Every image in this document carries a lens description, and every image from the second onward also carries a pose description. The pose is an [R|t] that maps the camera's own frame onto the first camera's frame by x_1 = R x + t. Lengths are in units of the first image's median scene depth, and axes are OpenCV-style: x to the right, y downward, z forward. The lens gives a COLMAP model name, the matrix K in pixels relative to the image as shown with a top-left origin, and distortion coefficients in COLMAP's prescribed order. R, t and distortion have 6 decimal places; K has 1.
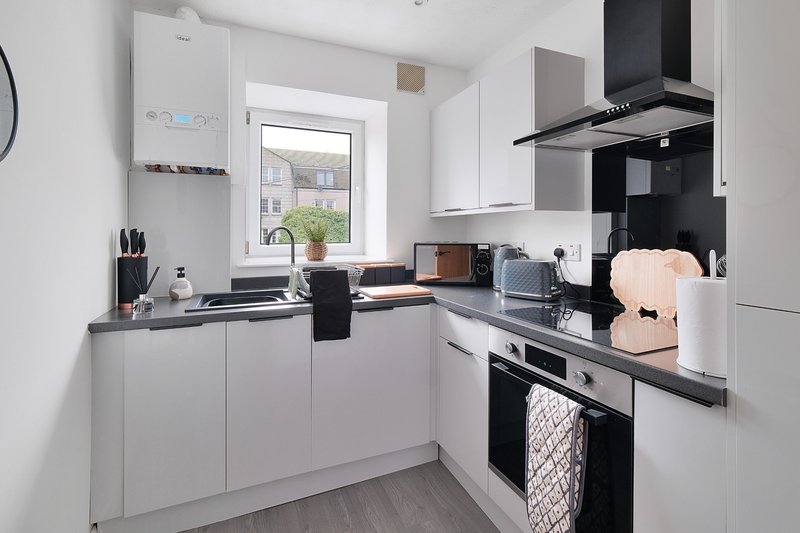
lens RADIAL K [[379.8, 0, 400.3], [0, 379.8, 241.2], [0, 0, 1]] dist [-0.000350, -0.001230]
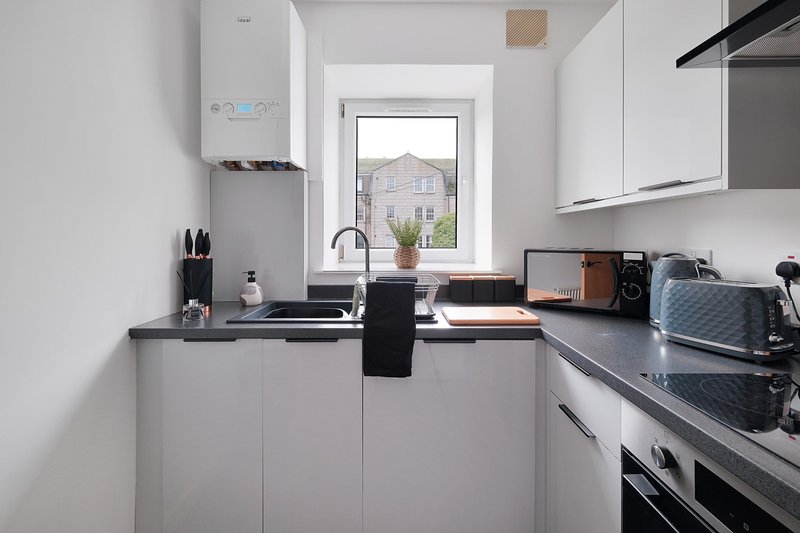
lens RADIAL K [[379.8, 0, 400.3], [0, 379.8, 241.2], [0, 0, 1]] dist [-0.000350, -0.001230]
pose [[0.920668, 0.006331, -0.390294, 0.117106], [-0.013377, 0.999793, -0.015338, 0.004930], [0.390116, 0.019342, 0.920562, 0.280817]]
